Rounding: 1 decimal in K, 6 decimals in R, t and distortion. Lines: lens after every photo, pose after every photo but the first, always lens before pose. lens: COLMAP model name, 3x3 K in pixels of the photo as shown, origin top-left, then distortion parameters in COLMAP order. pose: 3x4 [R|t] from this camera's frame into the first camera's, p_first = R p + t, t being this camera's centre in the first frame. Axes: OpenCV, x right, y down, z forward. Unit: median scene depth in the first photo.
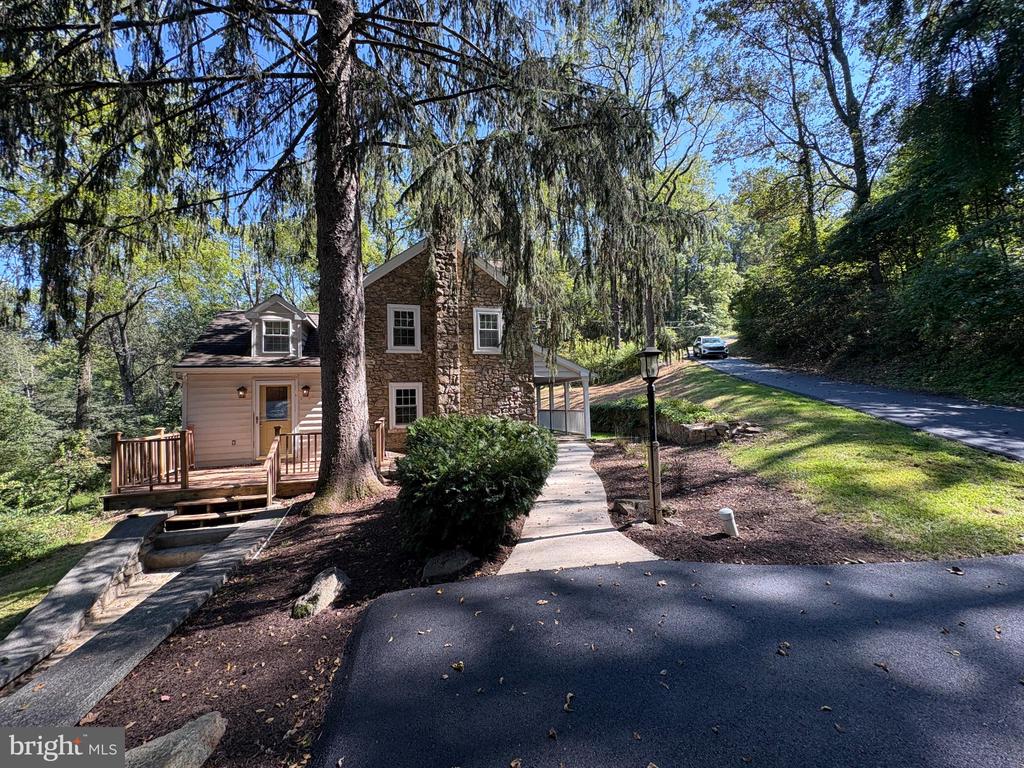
lens RADIAL K [[410.4, 0, 512.5], [0, 410.4, 382.7], [0, 0, 1]] dist [0.000364, 0.000160]
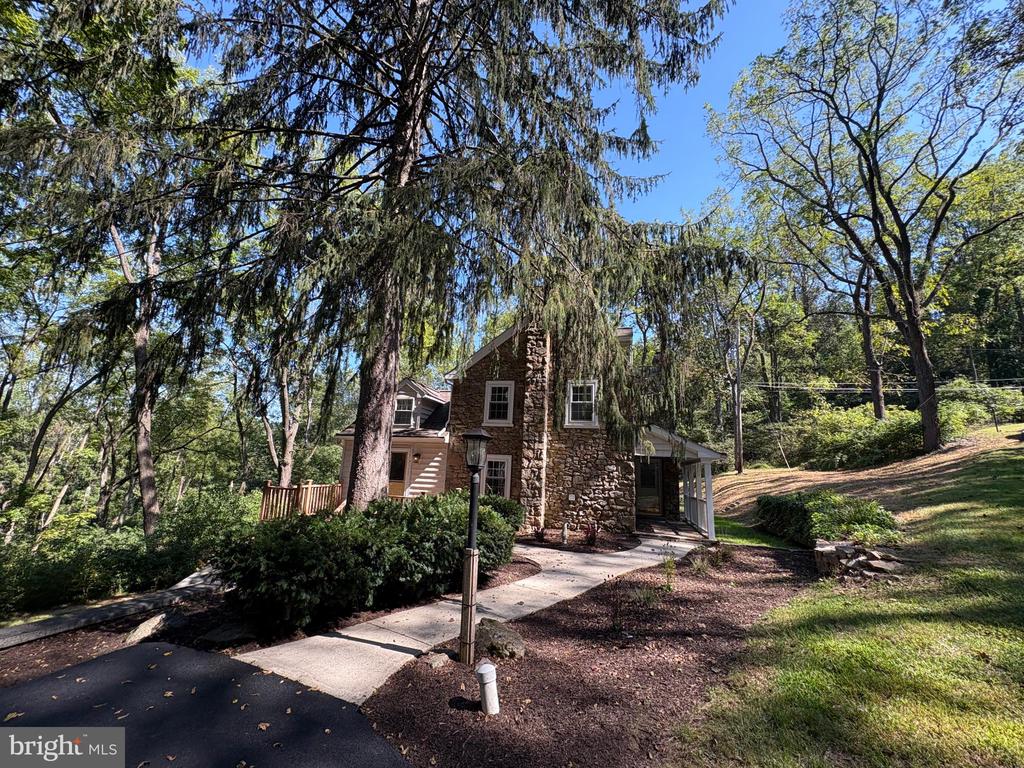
lens RADIAL K [[410.4, 0, 512.5], [0, 410.4, 382.7], [0, 0, 1]] dist [0.000364, 0.000160]
pose [[0.841292, -0.045260, -0.538684, 0.340680], [-0.045824, 0.986931, -0.154488, -0.021701], [0.538636, 0.154654, 0.828223, 0.133305]]
